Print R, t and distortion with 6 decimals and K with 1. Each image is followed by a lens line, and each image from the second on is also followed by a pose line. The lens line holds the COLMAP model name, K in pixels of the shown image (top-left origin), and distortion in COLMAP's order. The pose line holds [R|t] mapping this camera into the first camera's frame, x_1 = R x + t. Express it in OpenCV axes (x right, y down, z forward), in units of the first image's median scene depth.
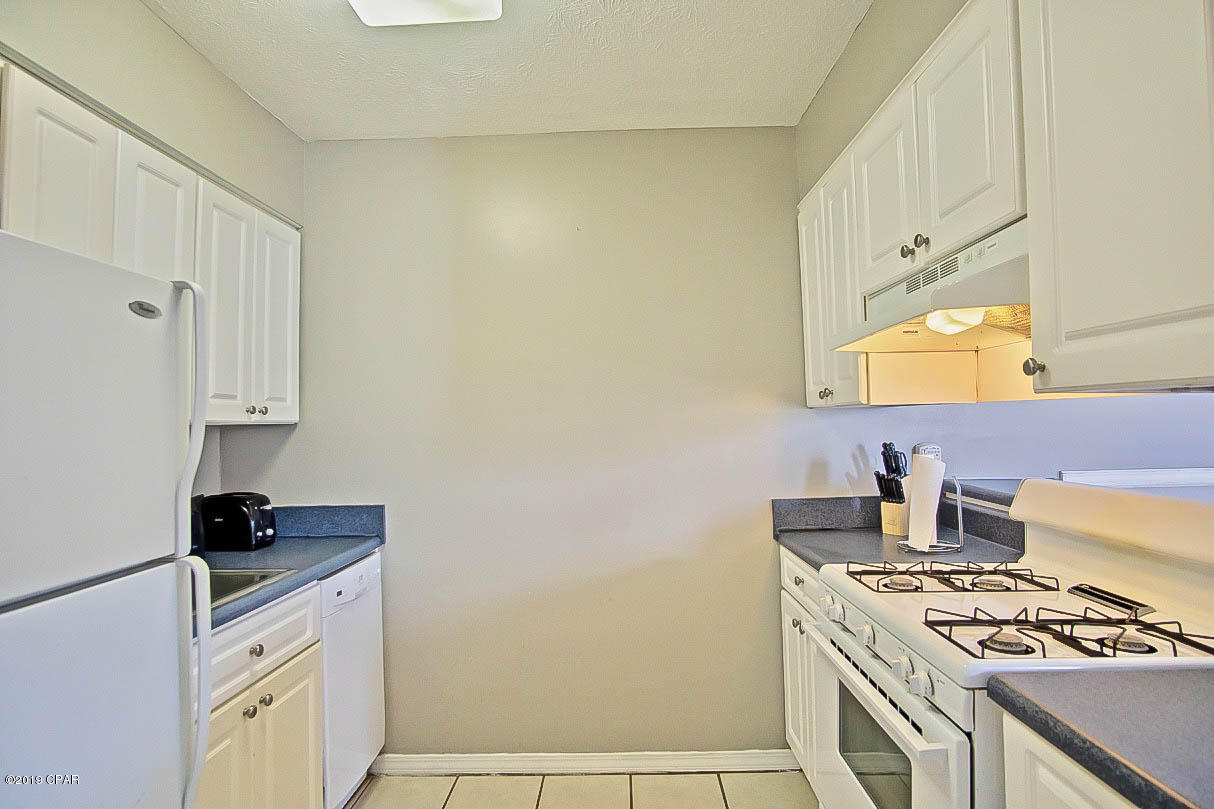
lens RADIAL K [[649.2, 0, 608.5], [0, 649.2, 398.2], [0, 0, 1]] dist [-0.030954, 0.000562]
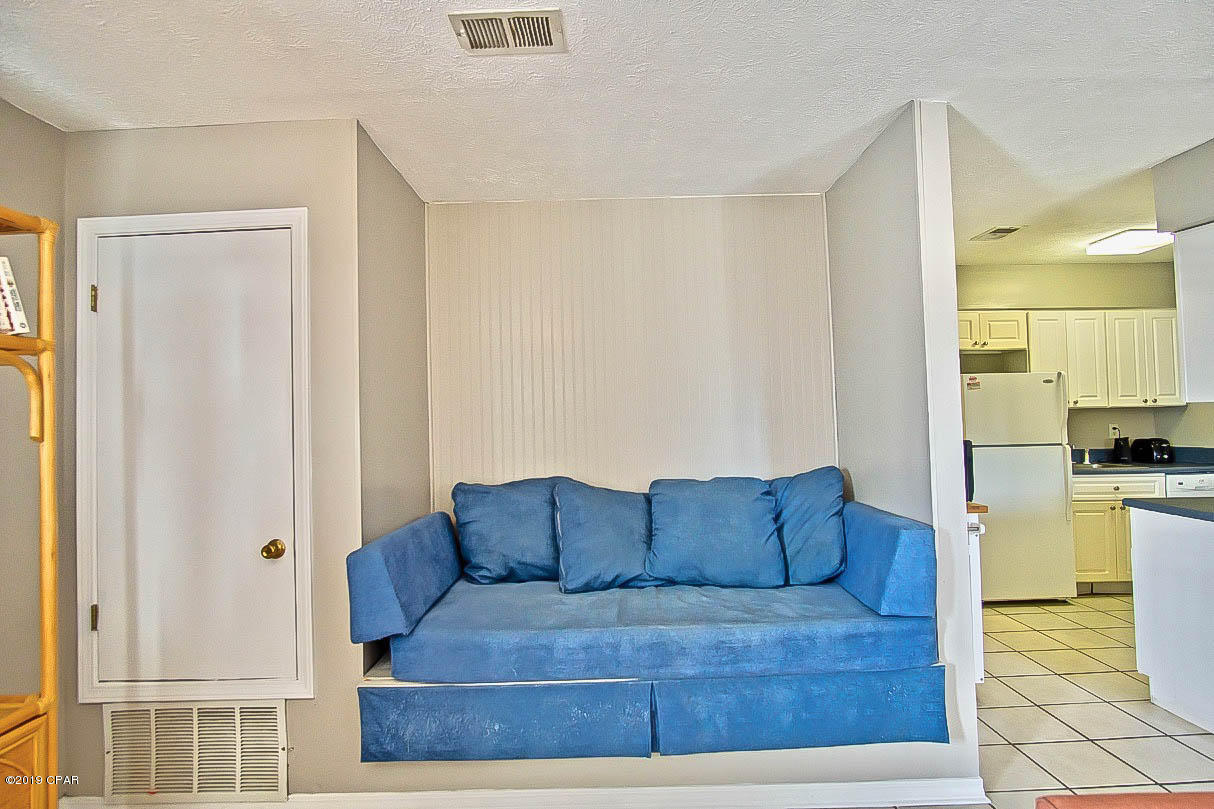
lens RADIAL K [[649.2, 0, 608.5], [0, 649.2, 398.2], [0, 0, 1]] dist [-0.030954, 0.000562]
pose [[0.025568, -0.015941, -0.999546, 1.566896], [0.059427, 0.998129, -0.014398, -0.067987], [0.997905, -0.059032, 0.026468, -0.914462]]
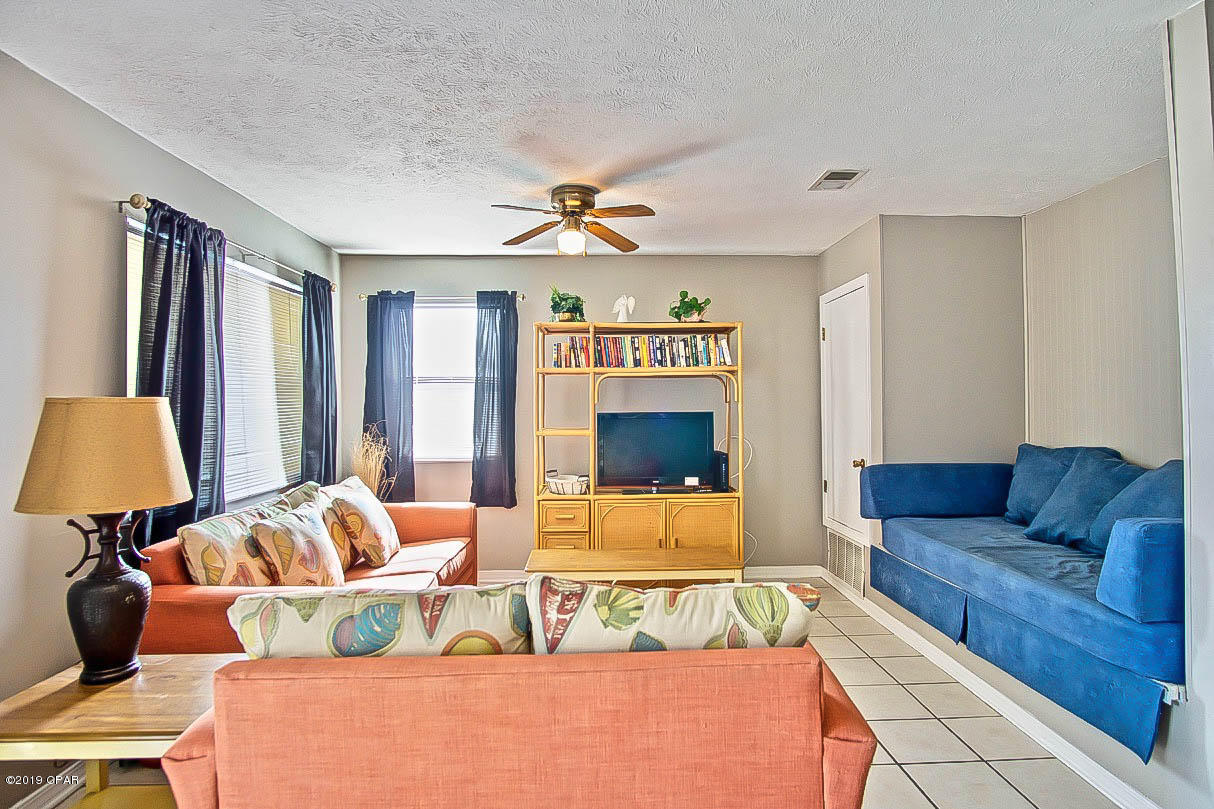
lens RADIAL K [[649.2, 0, 608.5], [0, 649.2, 398.2], [0, 0, 1]] dist [-0.030954, 0.000562]
pose [[-0.998041, 0.030968, -0.054358, 1.379579], [0.033054, 0.998735, -0.037903, -0.022319], [0.053115, -0.039625, -0.997802, 0.333083]]
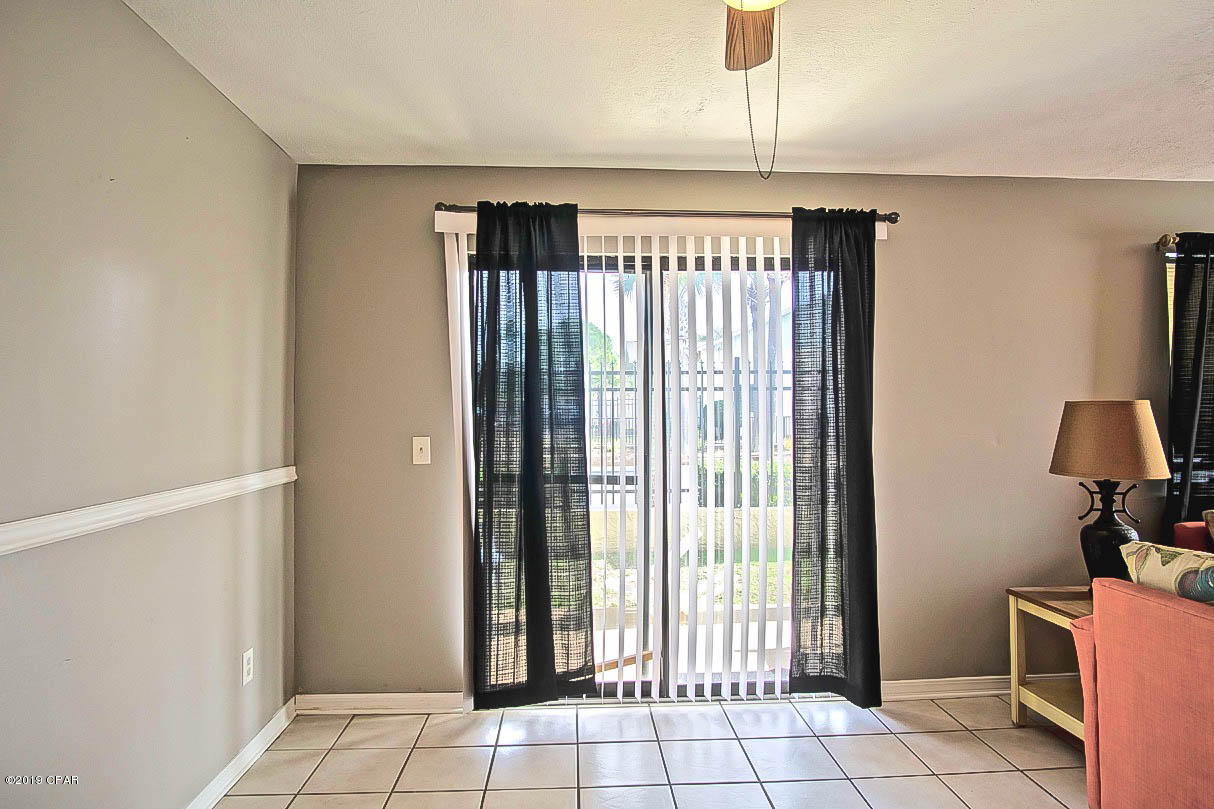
lens RADIAL K [[688.7, 0, 606.7], [0, 688.7, 398.0], [0, 0, 1]] dist [-0.027068, 0.000177]
pose [[-0.074743, 0.046580, 0.996114, 0.824978], [-0.023084, 0.998560, -0.048426, 0.000460], [-0.996936, -0.026614, -0.073560, 0.482661]]
